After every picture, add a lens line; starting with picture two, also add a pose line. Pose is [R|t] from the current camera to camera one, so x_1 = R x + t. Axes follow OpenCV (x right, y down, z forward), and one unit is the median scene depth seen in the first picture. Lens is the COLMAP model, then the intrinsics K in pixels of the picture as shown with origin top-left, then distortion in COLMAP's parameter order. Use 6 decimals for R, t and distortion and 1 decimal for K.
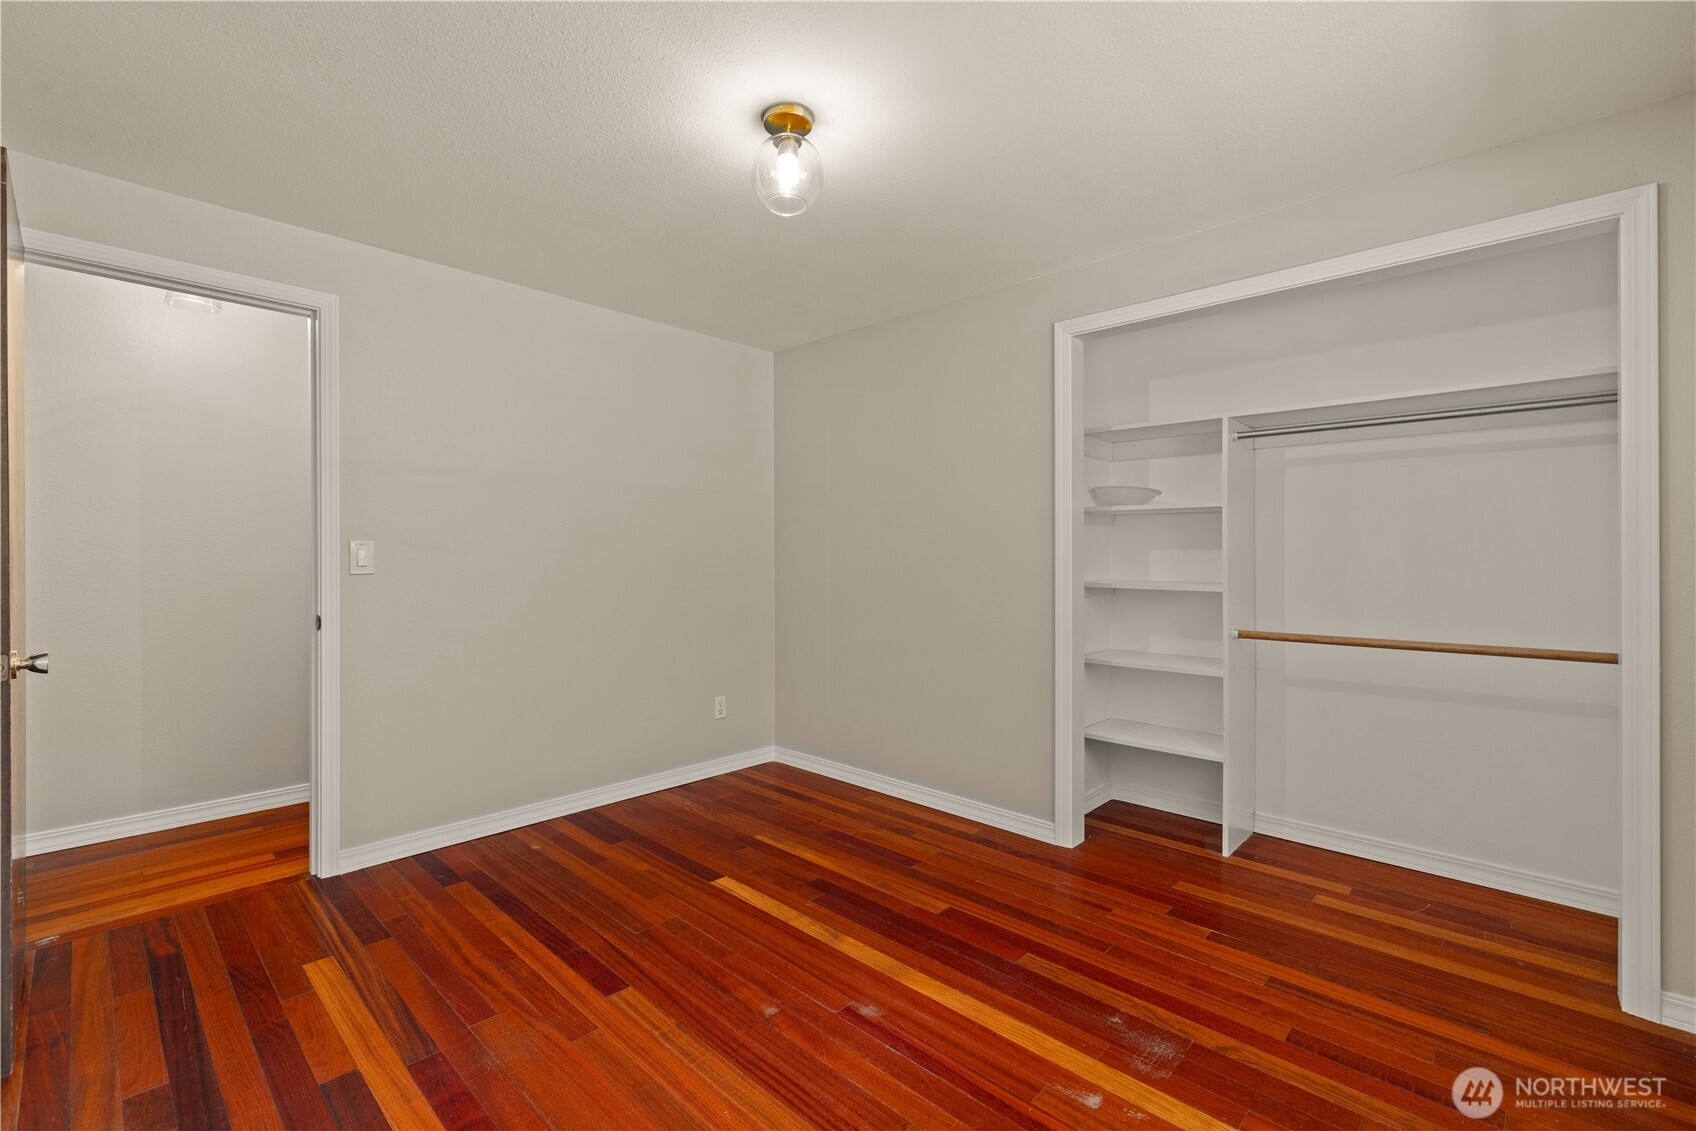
lens RADIAL K [[722.6, 0, 848.0], [0, 722.6, 565.5], [0, 0, 1]] dist [0.001616, 0.000049]
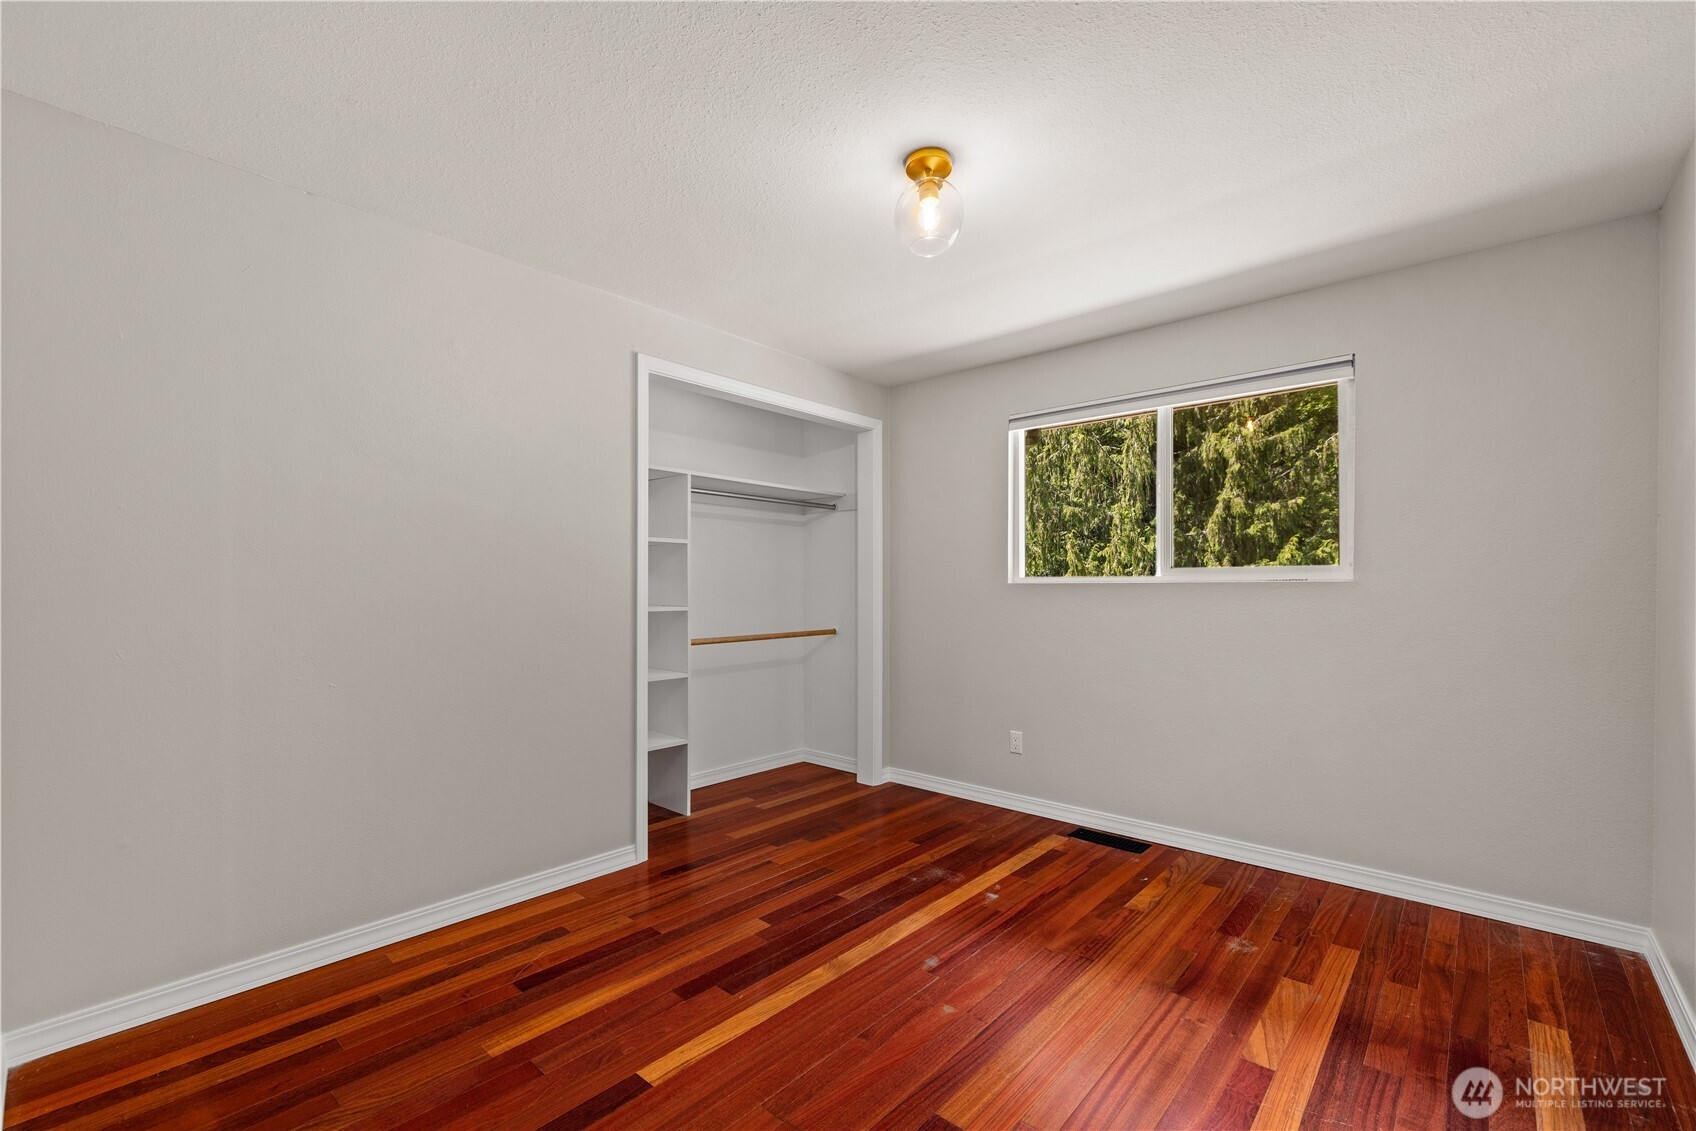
lens RADIAL K [[722.6, 0, 848.0], [0, 722.6, 565.5], [0, 0, 1]] dist [0.001616, 0.000049]
pose [[-0.028475, 0.023365, 0.999321, -0.858935], [0.007596, 0.999703, -0.023158, -0.000448], [-0.999566, 0.006931, -0.028644, 0.866934]]
